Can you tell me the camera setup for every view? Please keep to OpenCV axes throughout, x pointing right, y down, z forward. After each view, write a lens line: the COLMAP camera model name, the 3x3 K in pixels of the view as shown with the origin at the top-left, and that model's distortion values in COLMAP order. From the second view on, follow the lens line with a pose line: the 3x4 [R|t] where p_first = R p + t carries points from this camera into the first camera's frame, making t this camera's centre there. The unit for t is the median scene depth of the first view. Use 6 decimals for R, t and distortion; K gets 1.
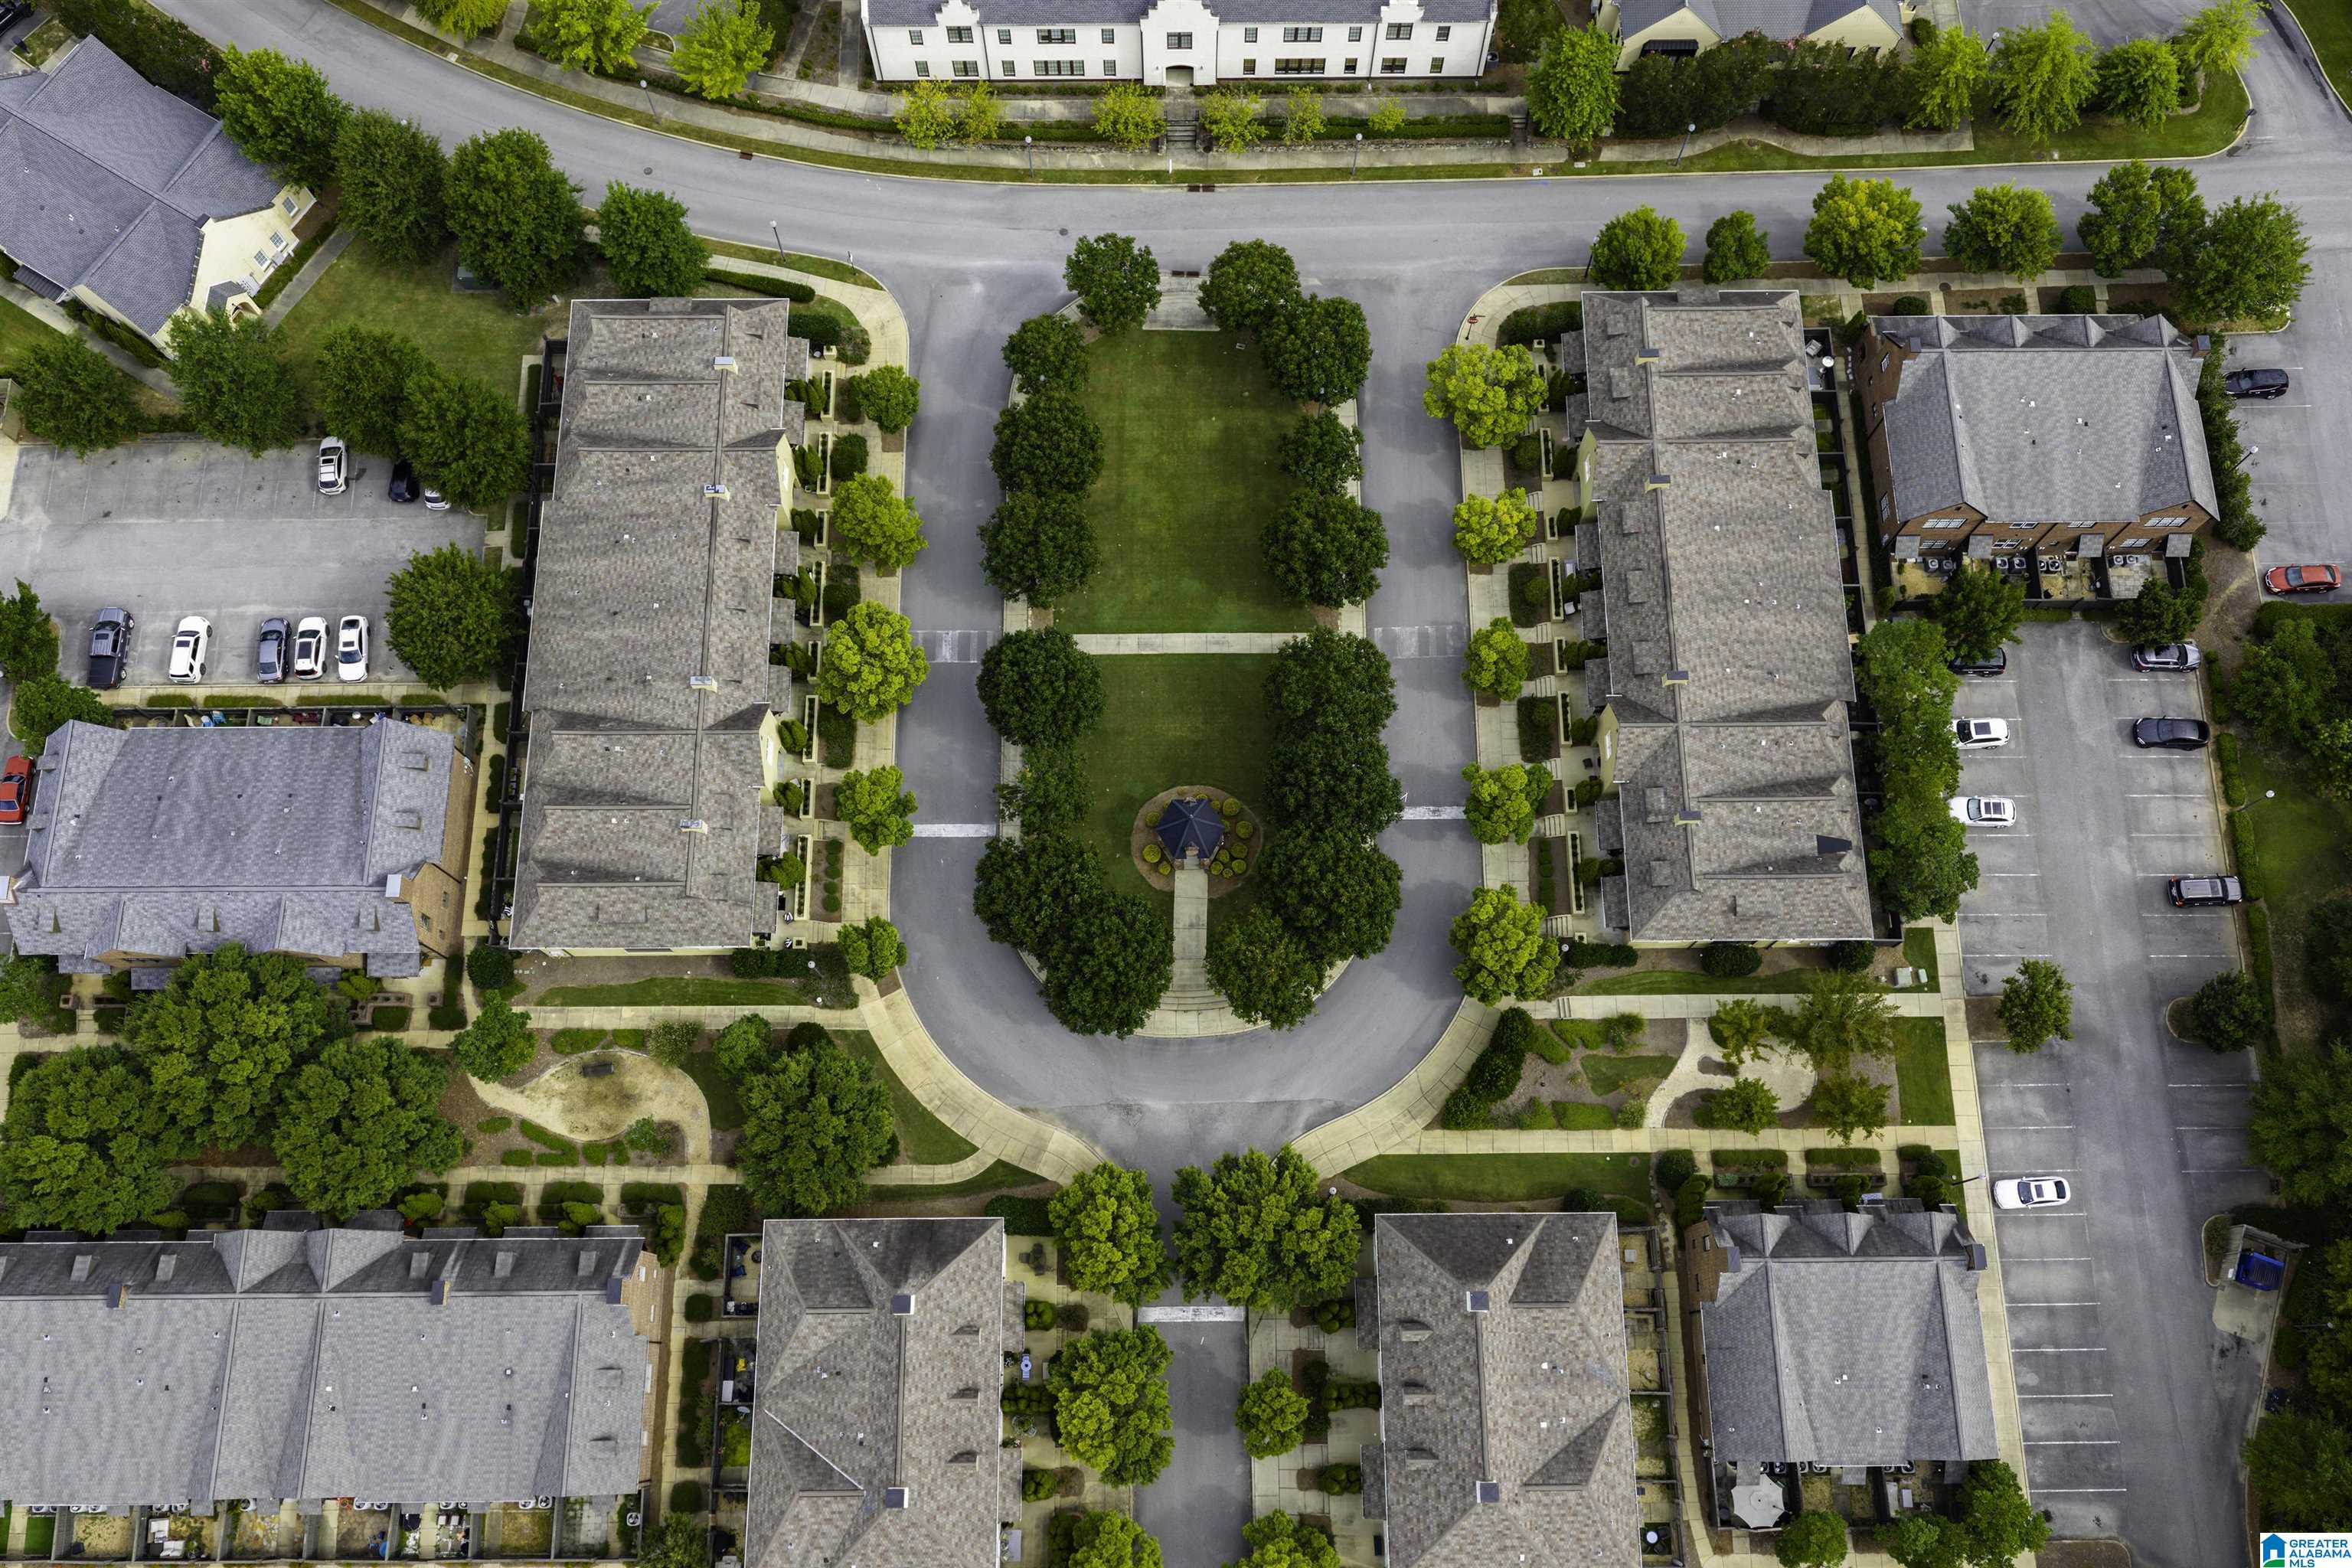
lens RADIAL K [[1934.8, 0, 1176.0], [0, 1934.8, 784.0], [0, 0, 1]] dist [0.017526, -0.014178]
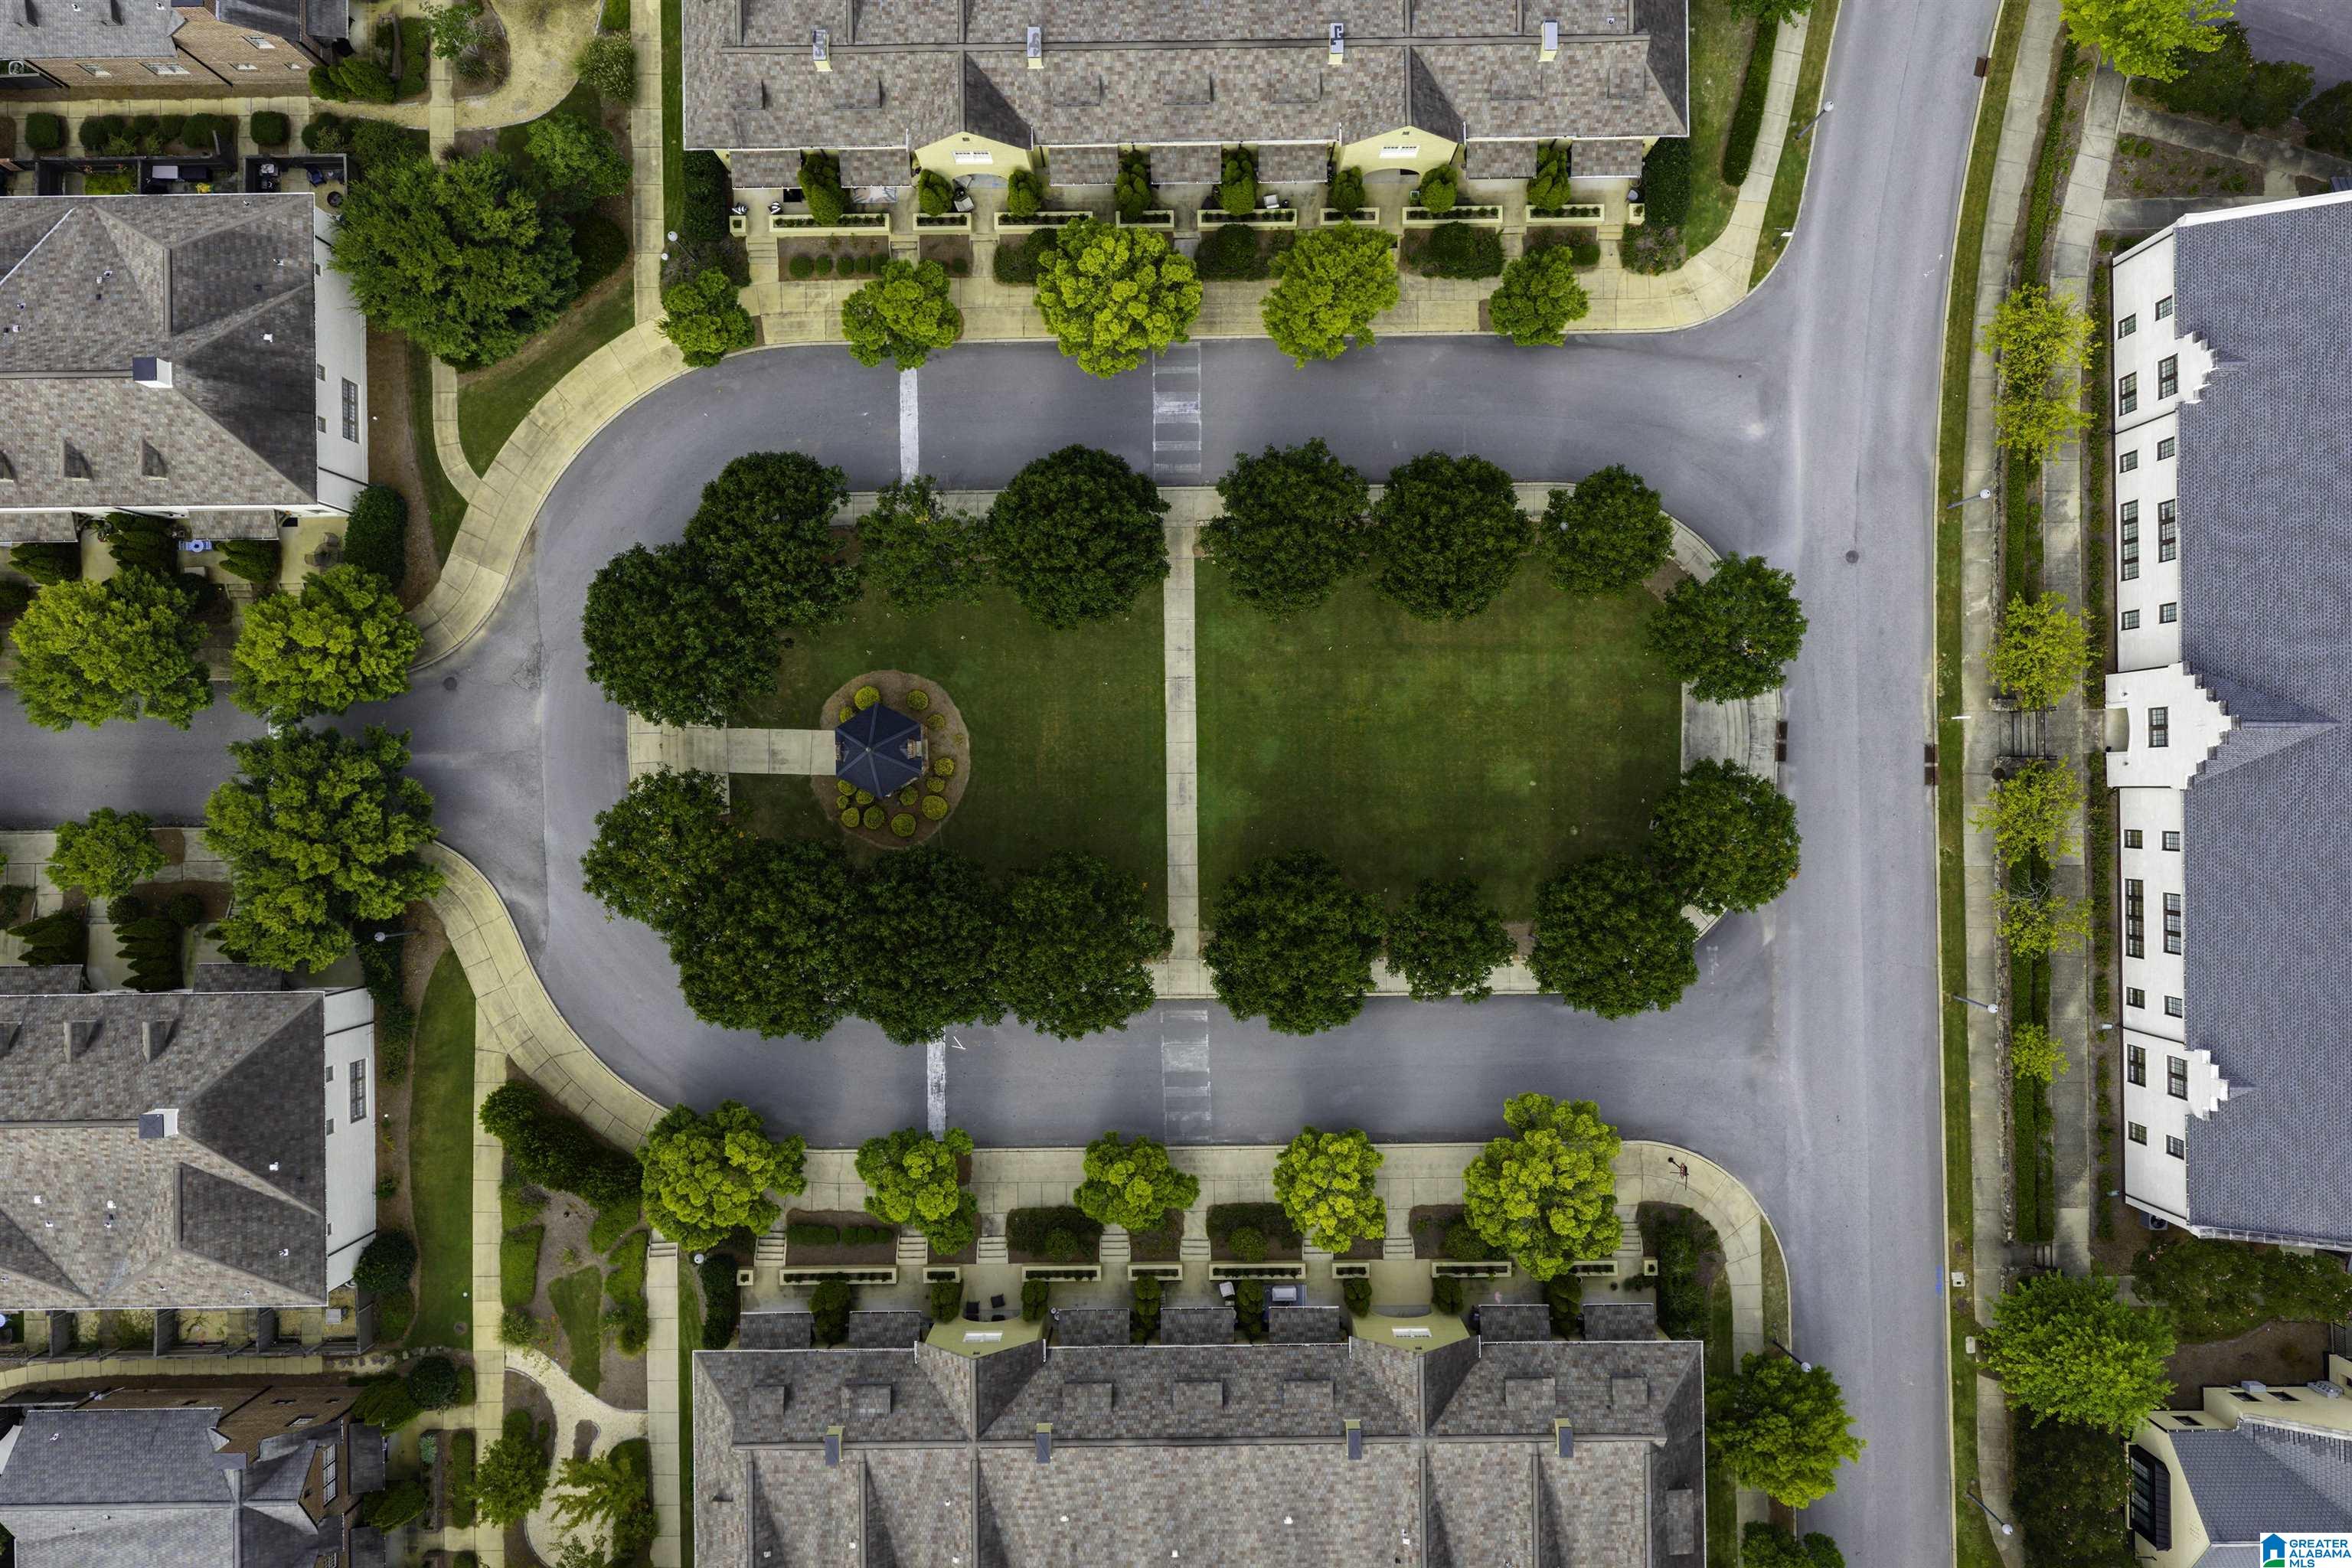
lens RADIAL K [[1949.0, 0, 1181.9], [0, 1949.0, 782.7], [0, 0, 1]] dist [0.015658, -0.023891]
pose [[0.005213, 0.999986, -0.000926, 0.021040], [-0.953227, 0.005249, 0.302209, -0.305185], [0.302210, -0.000692, 0.953241, 0.336784]]
